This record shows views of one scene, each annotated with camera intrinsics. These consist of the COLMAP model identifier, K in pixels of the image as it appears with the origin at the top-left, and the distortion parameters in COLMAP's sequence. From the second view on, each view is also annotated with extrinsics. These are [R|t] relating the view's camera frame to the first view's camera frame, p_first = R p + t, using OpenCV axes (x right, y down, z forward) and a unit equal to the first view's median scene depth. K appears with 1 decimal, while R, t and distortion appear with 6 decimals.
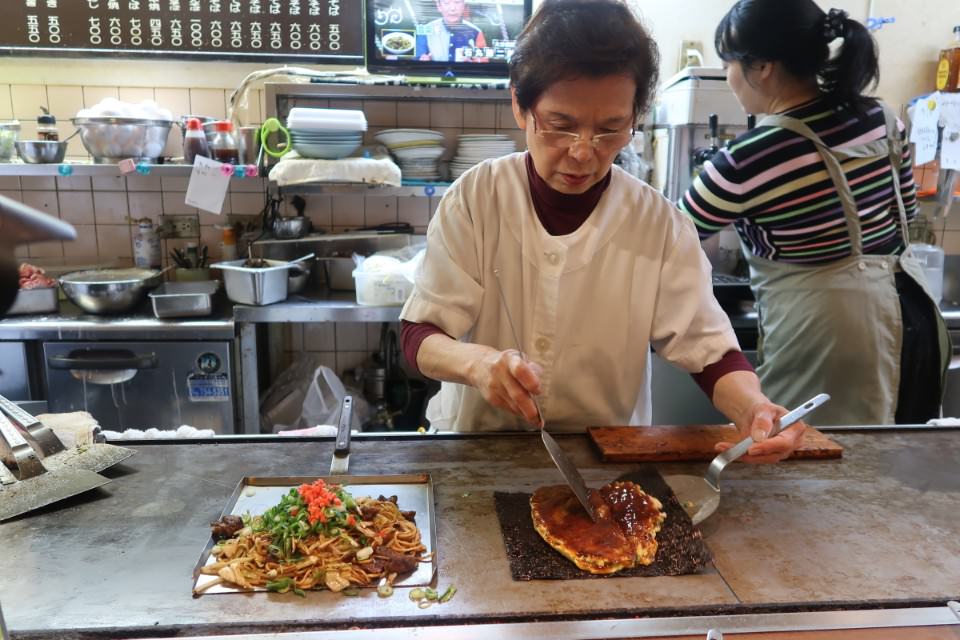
lens RADIAL K [[675.6, 0, 481.4], [0, 675.6, 320.1], [0, 0, 1]] dist [-0.012053, 0.003474]
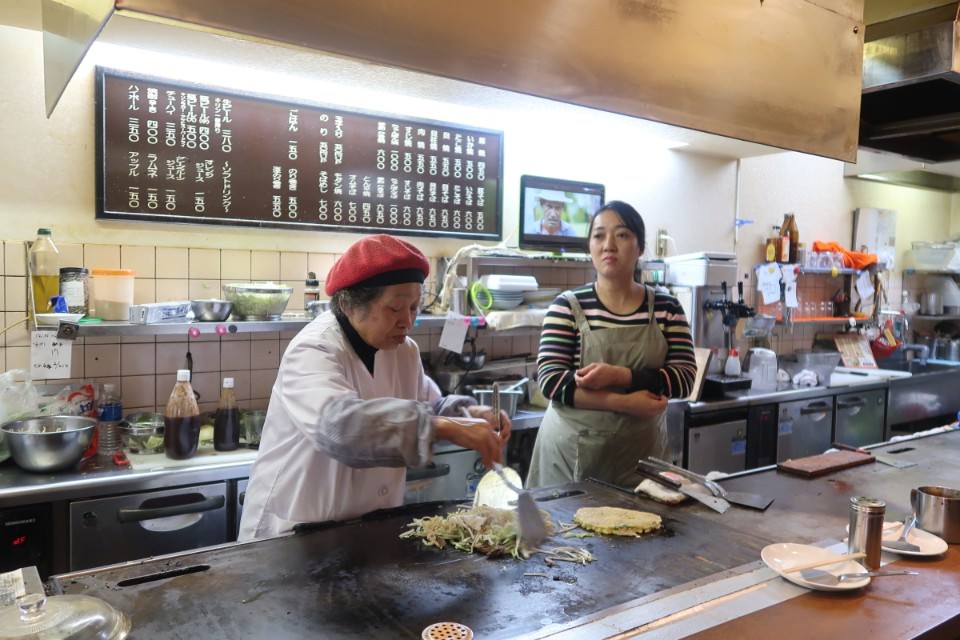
lens RADIAL K [[748.7, 0, 478.4], [0, 748.7, 321.5], [0, 0, 1]] dist [-0.011184, -0.000730]
pose [[0.867331, -0.027554, 0.496969, -1.008507], [0.112577, 0.983452, -0.141947, -0.005577], [-0.484834, 0.179062, 0.856080, -0.265454]]
